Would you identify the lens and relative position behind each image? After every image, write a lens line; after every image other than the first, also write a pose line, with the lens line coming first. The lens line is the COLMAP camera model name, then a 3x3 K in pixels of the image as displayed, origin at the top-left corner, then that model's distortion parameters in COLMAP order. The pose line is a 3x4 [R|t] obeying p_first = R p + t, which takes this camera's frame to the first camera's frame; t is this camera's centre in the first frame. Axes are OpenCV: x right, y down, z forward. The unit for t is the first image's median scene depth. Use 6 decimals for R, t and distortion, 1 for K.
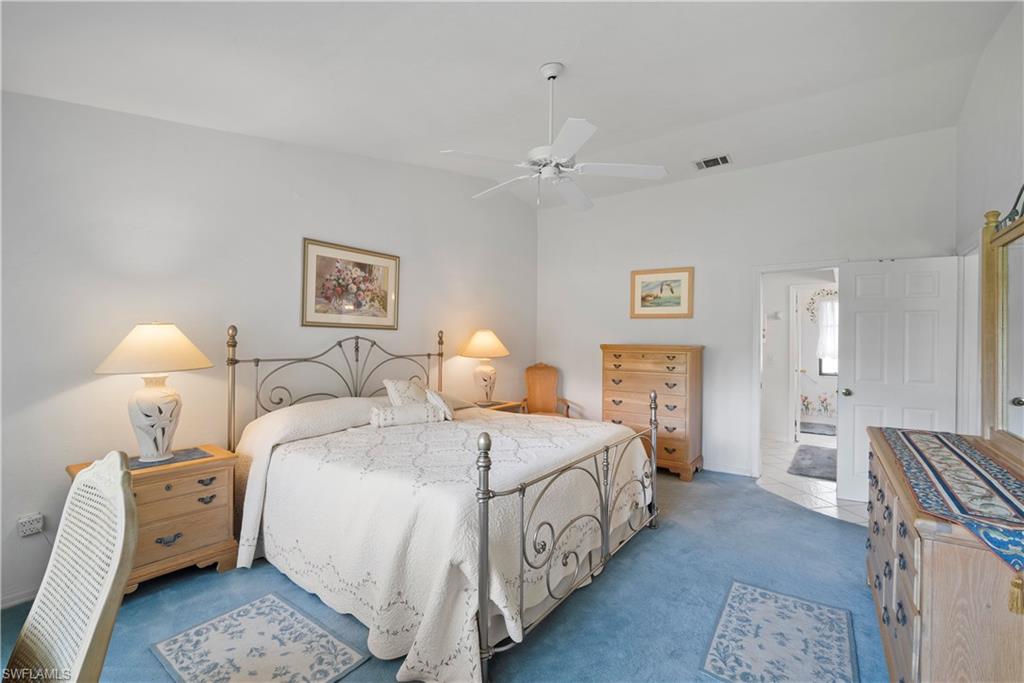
lens RADIAL K [[450.5, 0, 511.2], [0, 450.5, 339.2], [0, 0, 1]] dist [-0.005130, 0.000529]
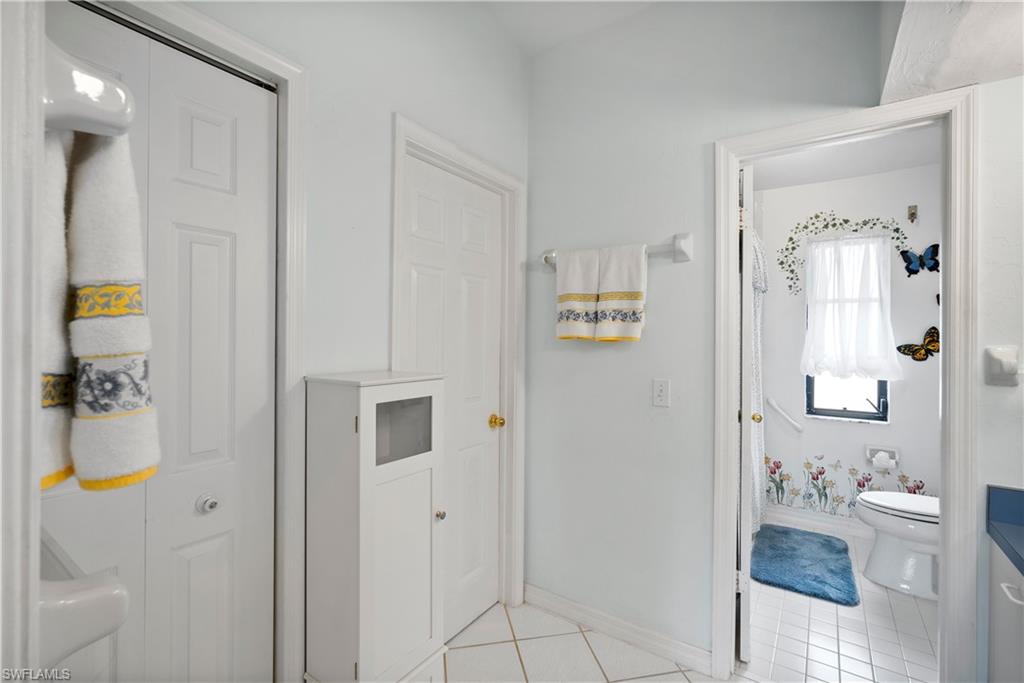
lens RADIAL K [[450.5, 0, 512.4], [0, 450.5, 344.2], [0, 0, 1]] dist [-0.005130, 0.000529]
pose [[0.999948, 0.010166, 0.000615, 0.398859], [-0.010154, 0.999800, -0.017214, 0.022660], [-0.000789, 0.017207, 0.999852, 0.563617]]
